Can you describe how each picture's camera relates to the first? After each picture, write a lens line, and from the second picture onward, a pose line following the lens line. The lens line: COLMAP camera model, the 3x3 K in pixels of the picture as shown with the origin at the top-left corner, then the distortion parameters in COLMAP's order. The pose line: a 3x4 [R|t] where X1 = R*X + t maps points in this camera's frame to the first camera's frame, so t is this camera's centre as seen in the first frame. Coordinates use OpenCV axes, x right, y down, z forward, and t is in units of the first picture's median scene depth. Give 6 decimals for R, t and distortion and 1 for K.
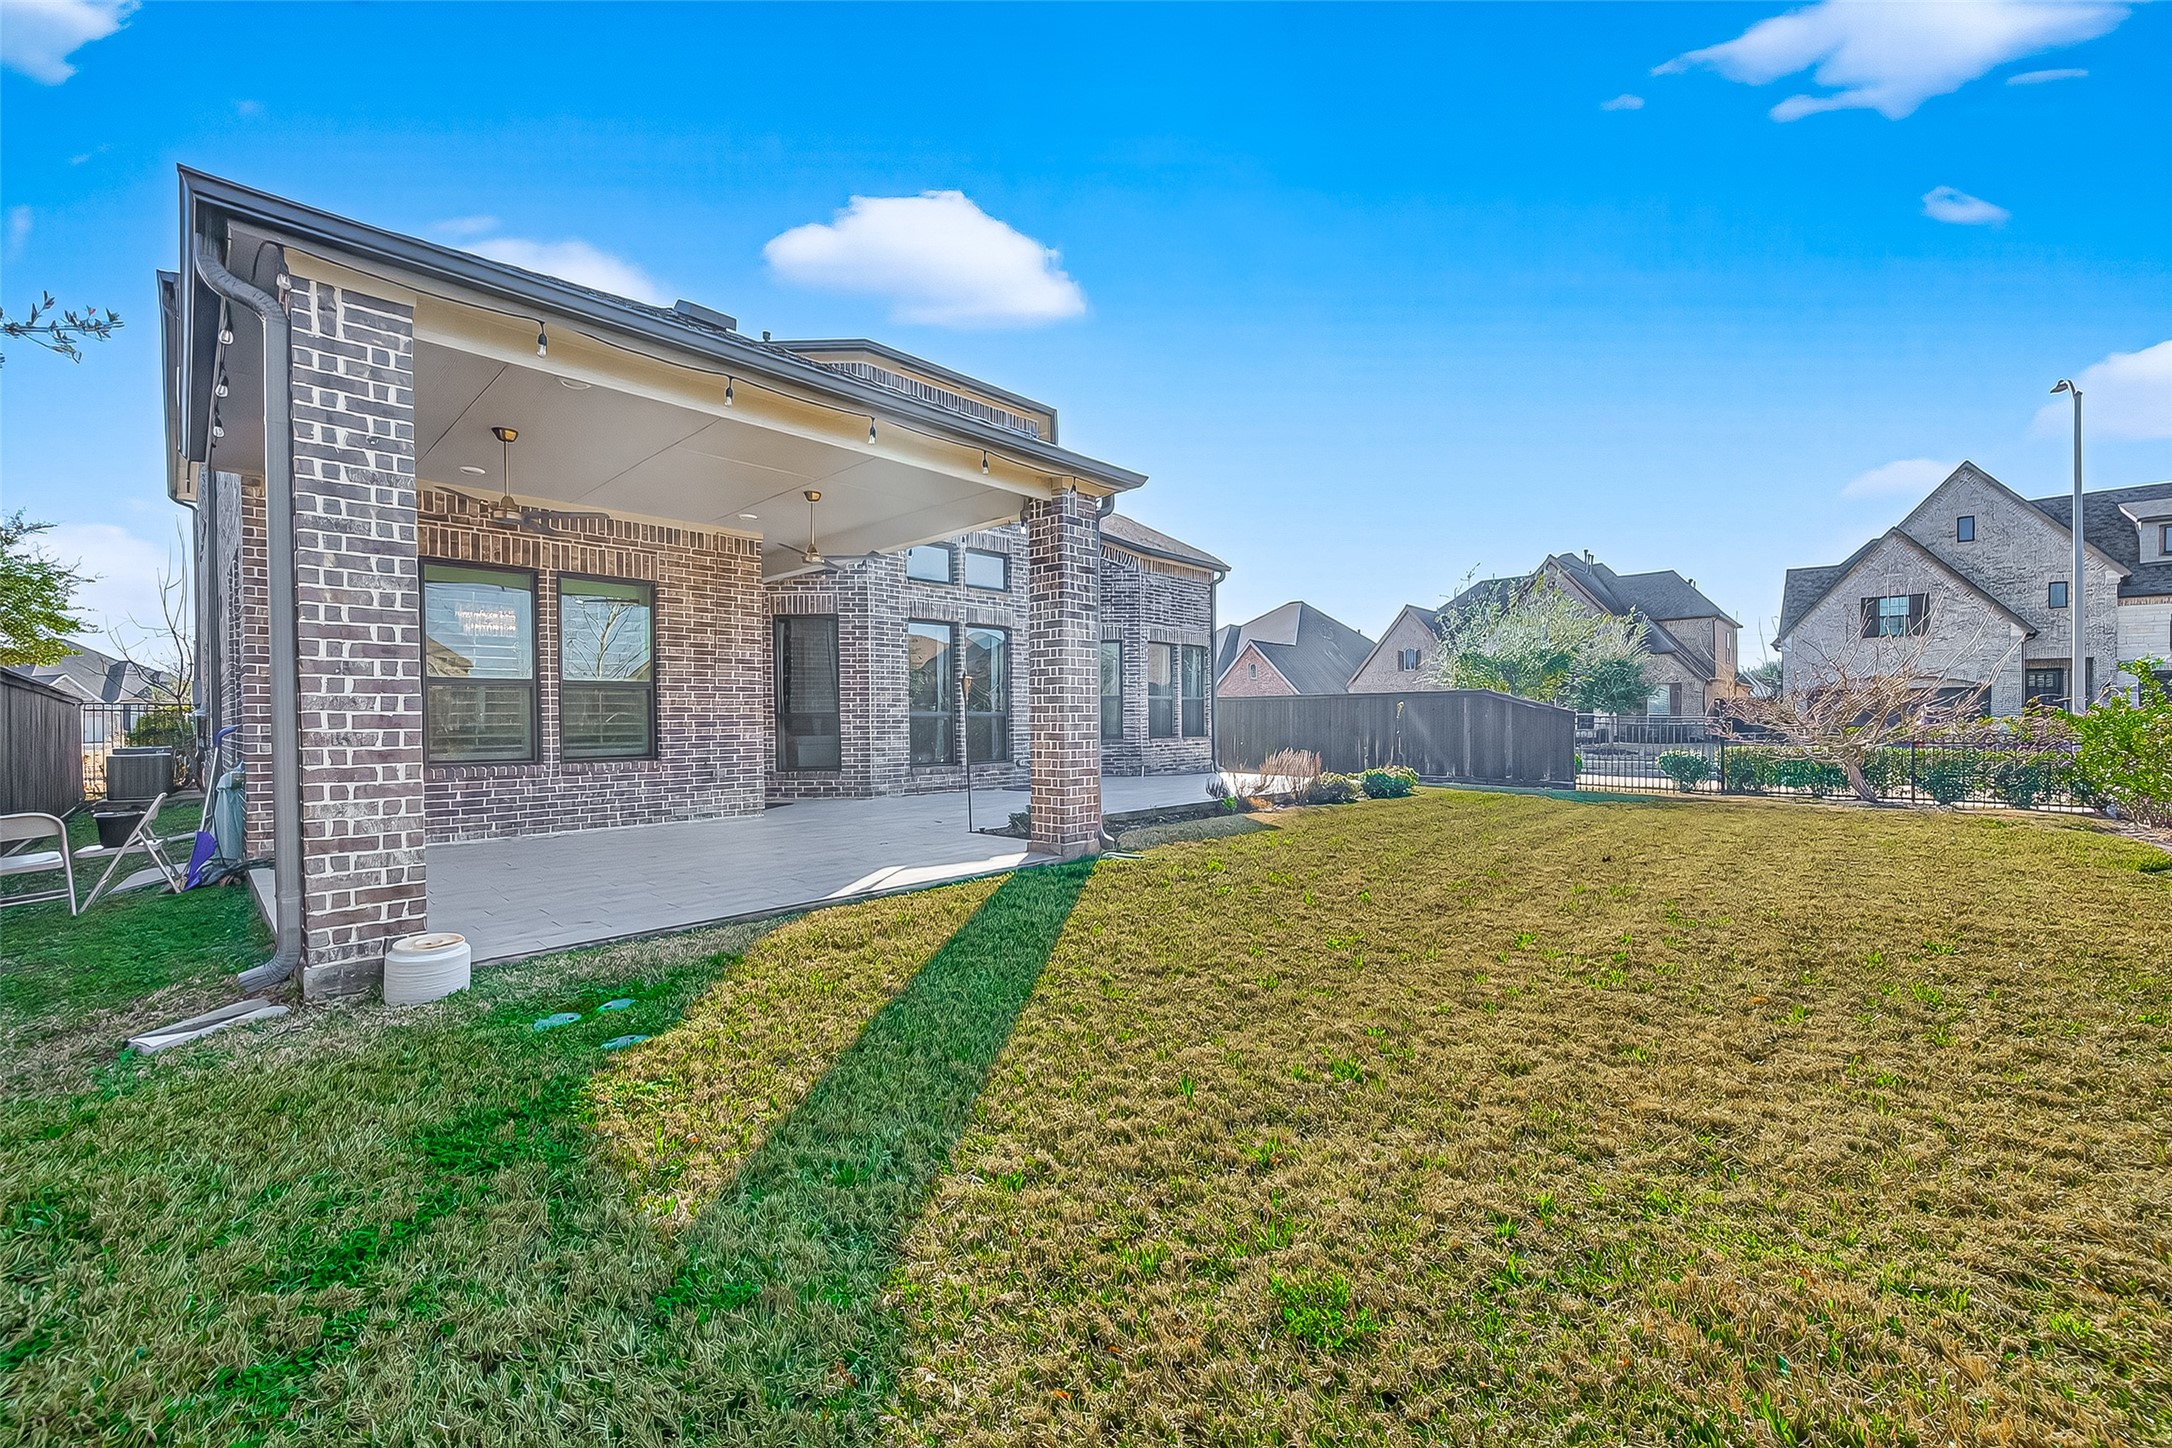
lens RADIAL K [[850.3, 0, 1069.4], [0, 850.3, 726.1], [0, 0, 1]] dist [-0.000250, 0.000042]
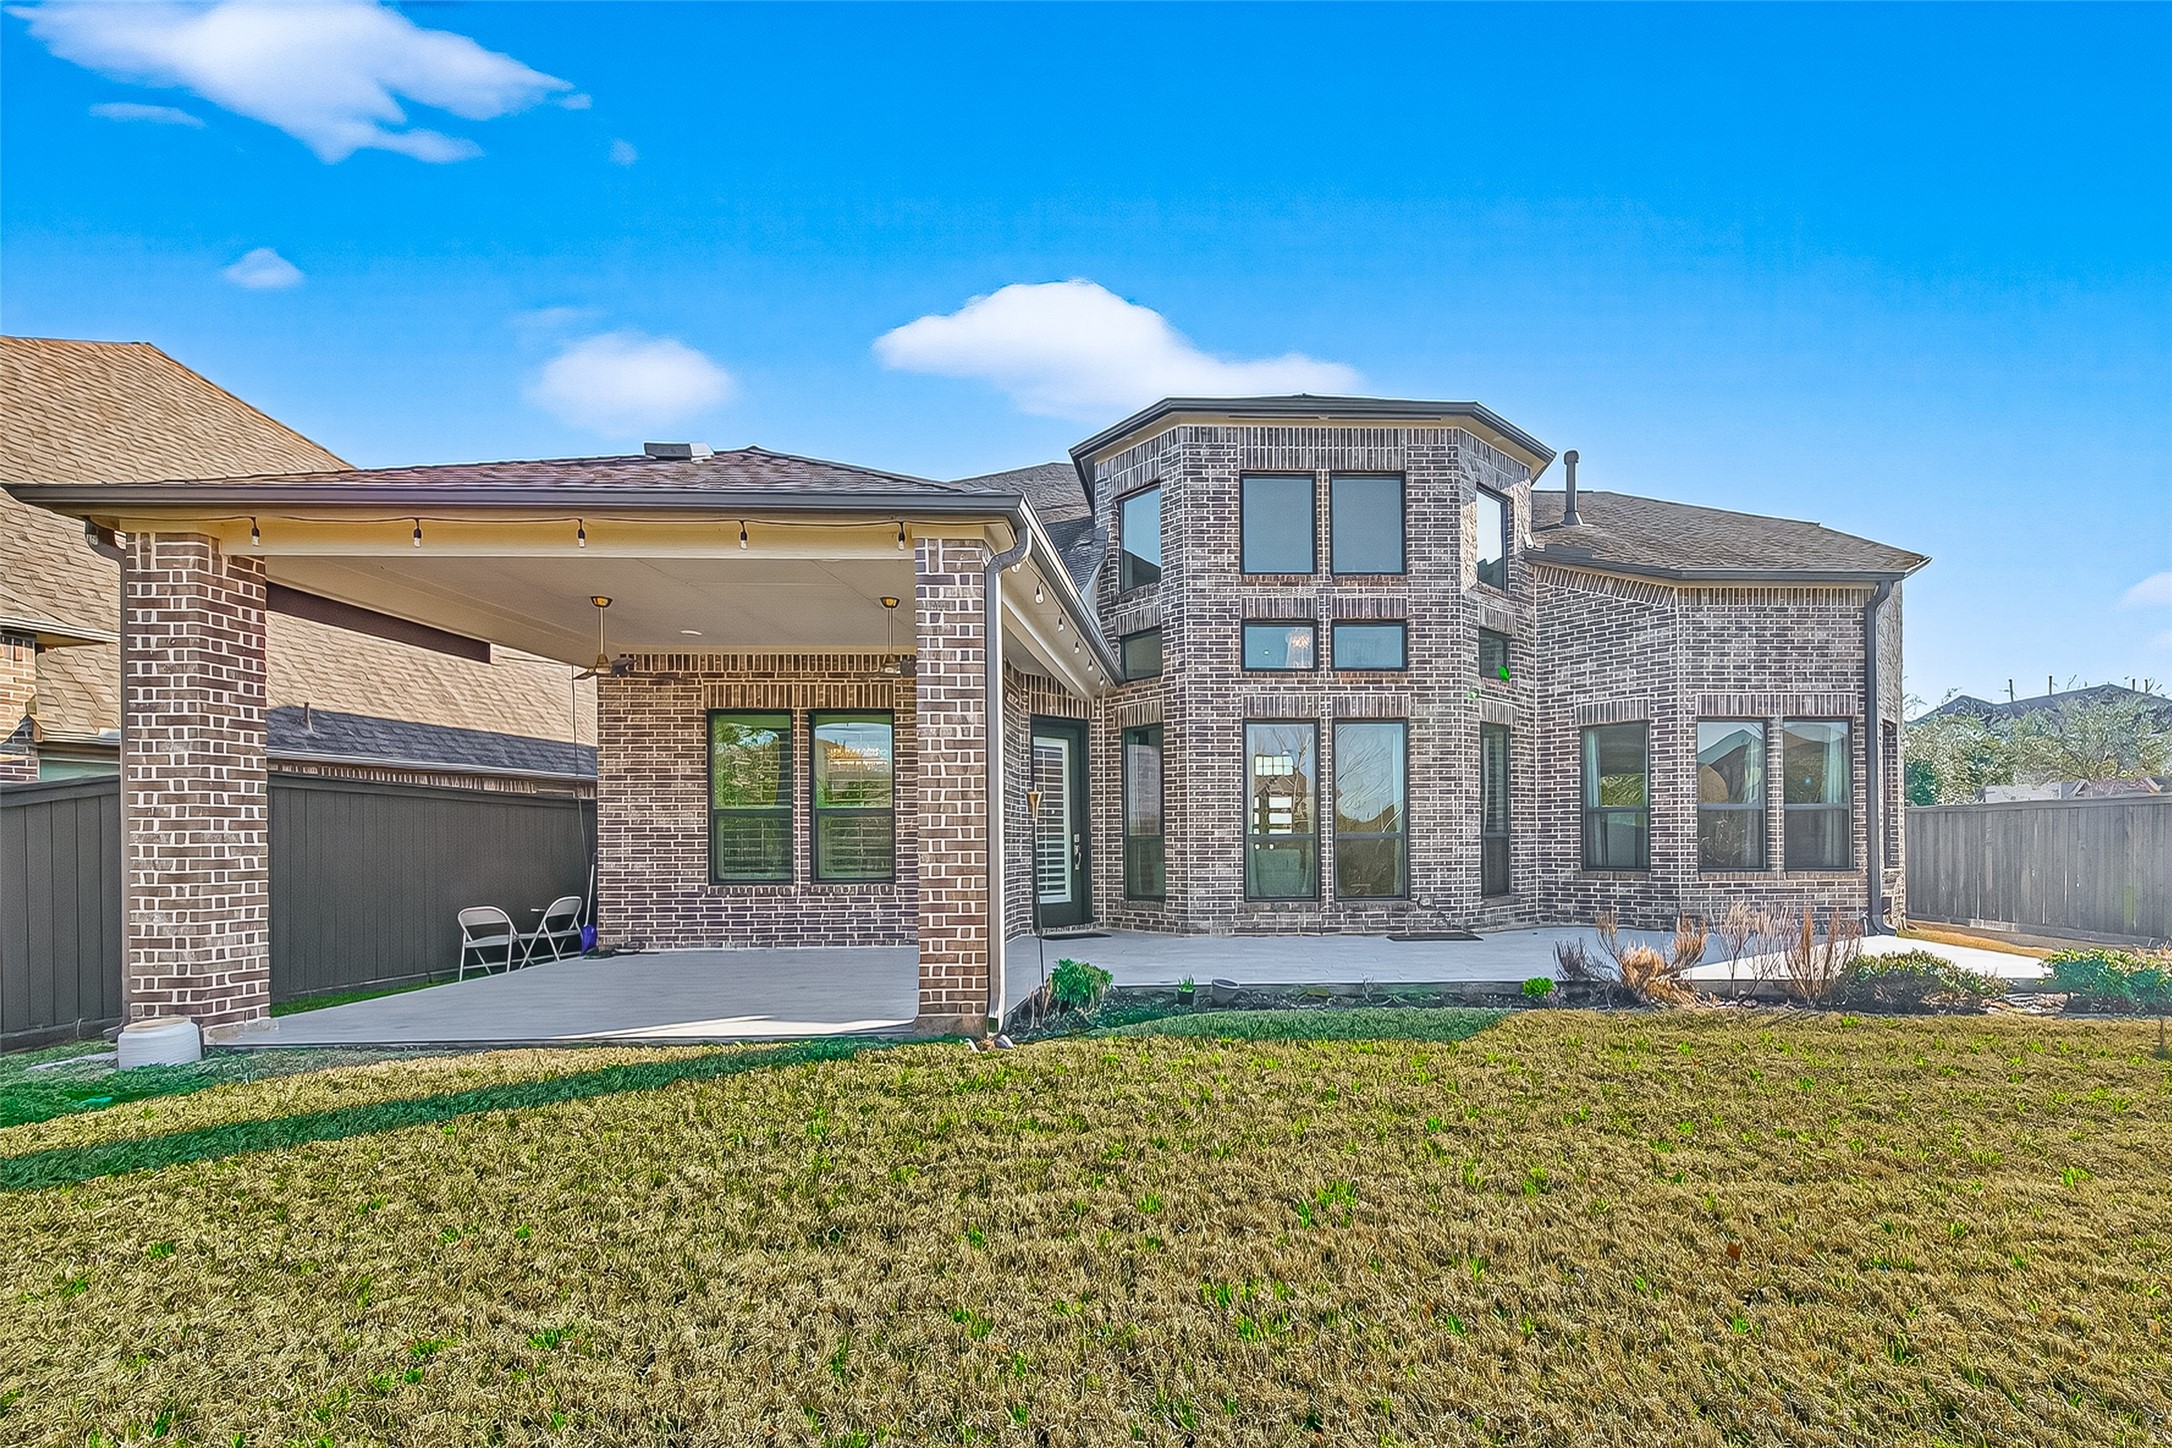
lens RADIAL K [[935.5, 0, 1088.2], [0, 935.5, 842.0], [0, 0, 1]] dist [-0.000144, 0.000062]
pose [[0.722108, 0.000274, -0.691780, 0.661479], [-0.002936, 0.999992, -0.002668, -0.011413], [0.691774, 0.003958, 0.722103, 0.504398]]
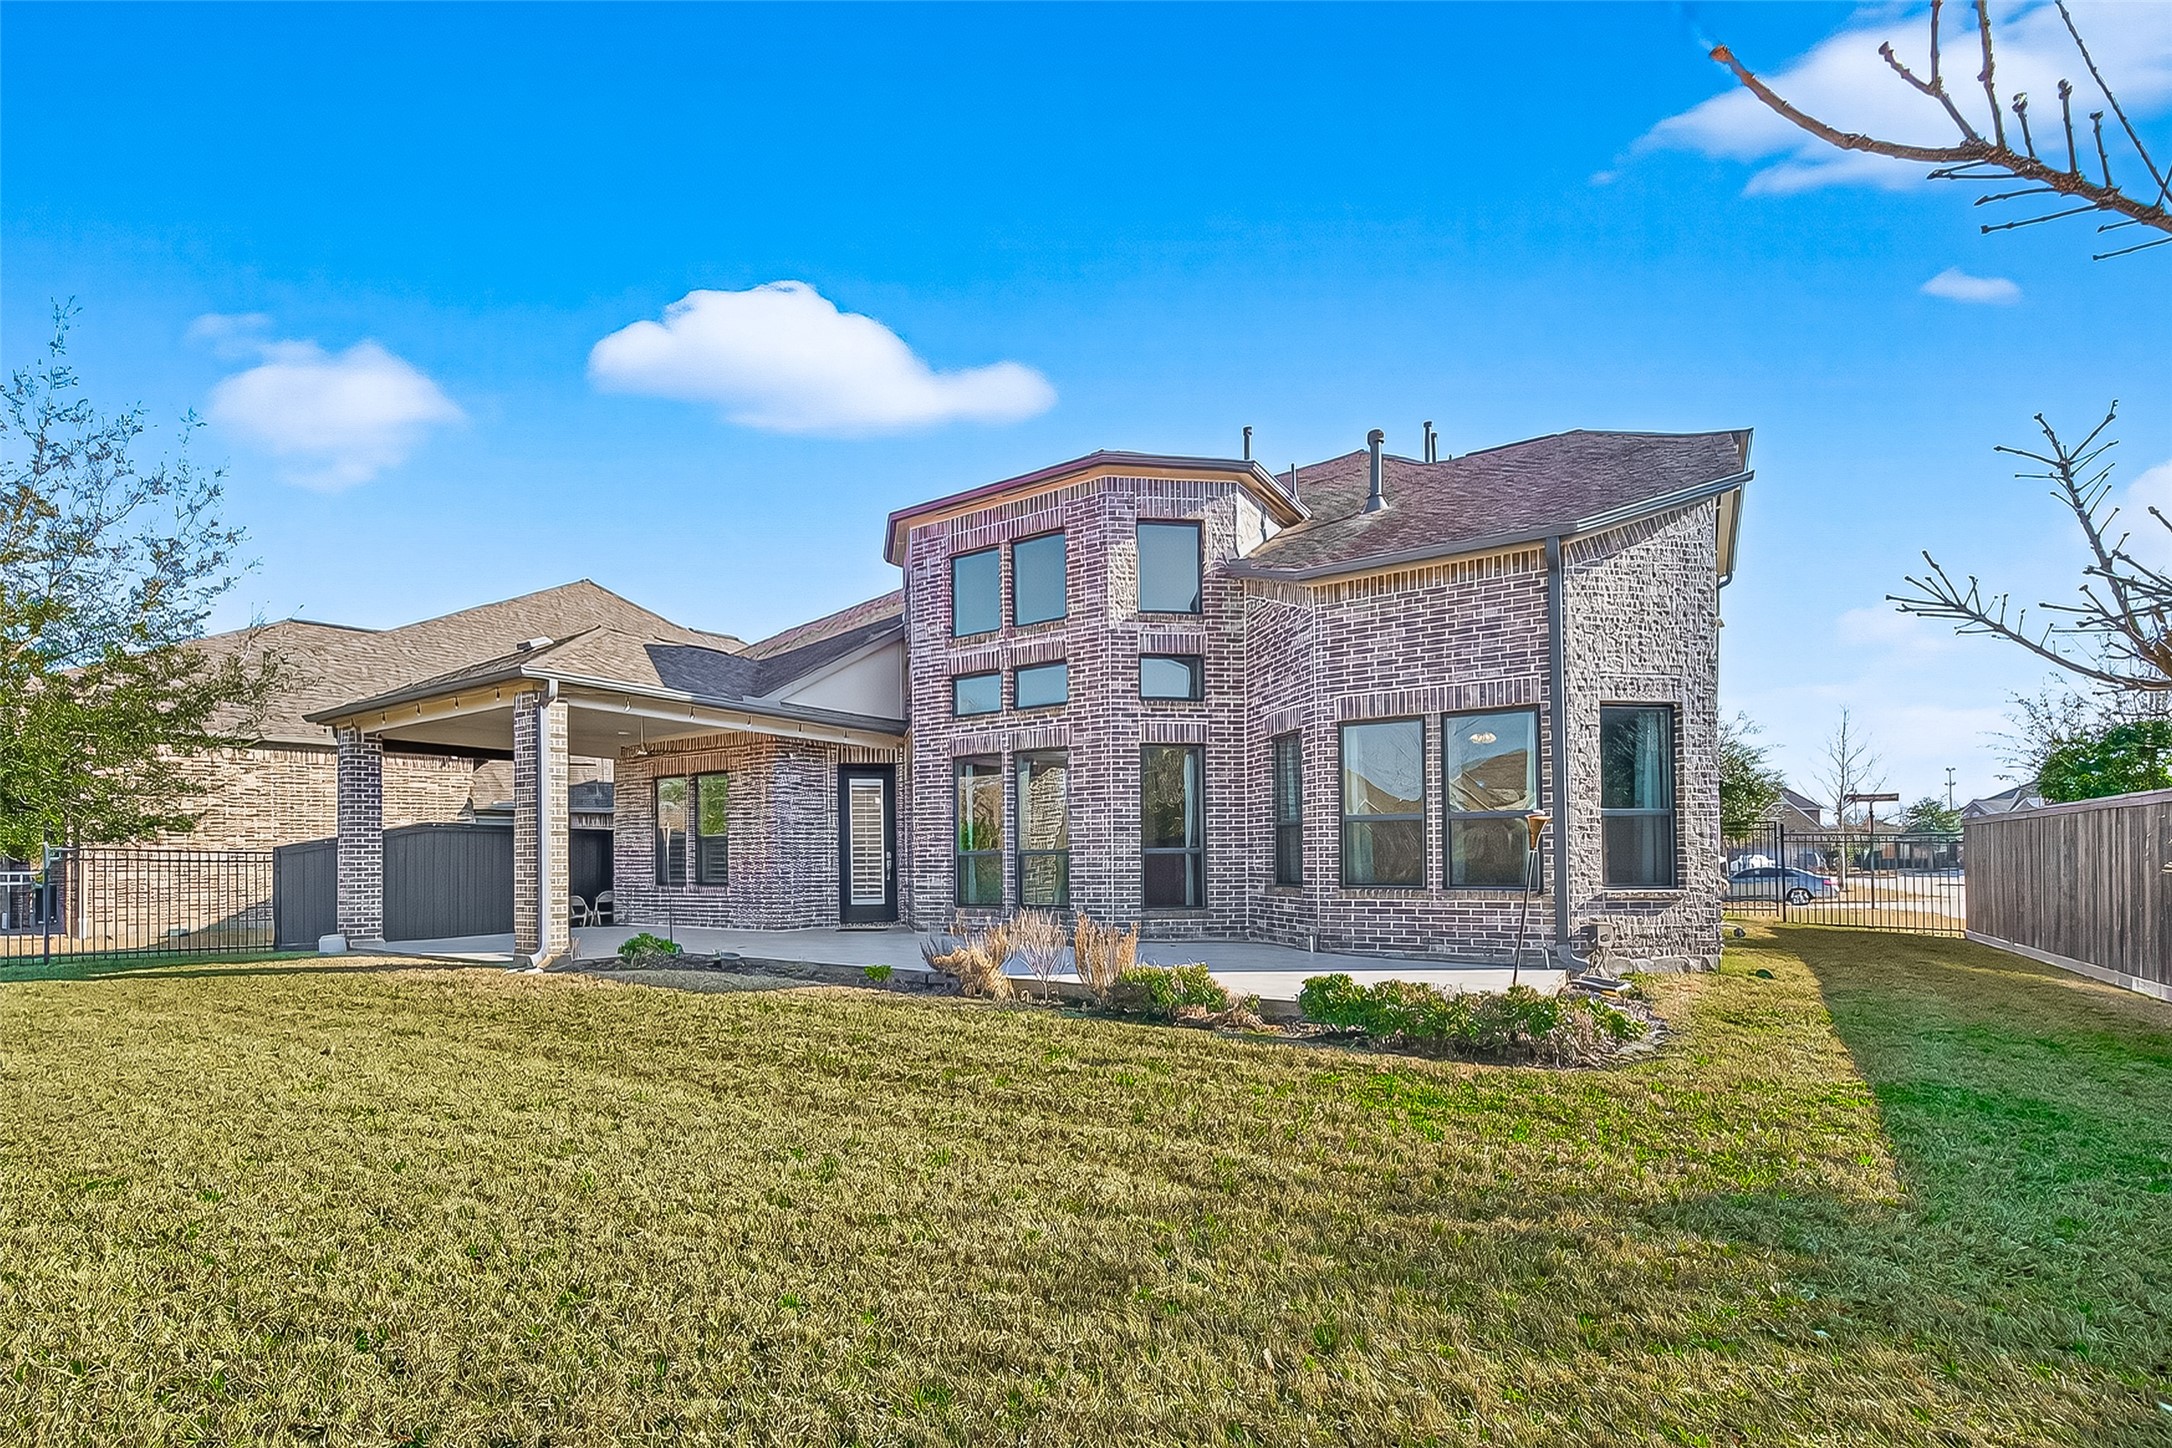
lens RADIAL K [[978.3, 0, 1059.0], [0, 978.3, 853.4], [0, 0, 1]] dist [-0.005258, -0.000199]
pose [[0.168874, -0.005465, -0.985623, 1.954138], [-0.001168, 0.999983, -0.005745, -0.014607], [0.985637, 0.002121, 0.168865, 1.887009]]
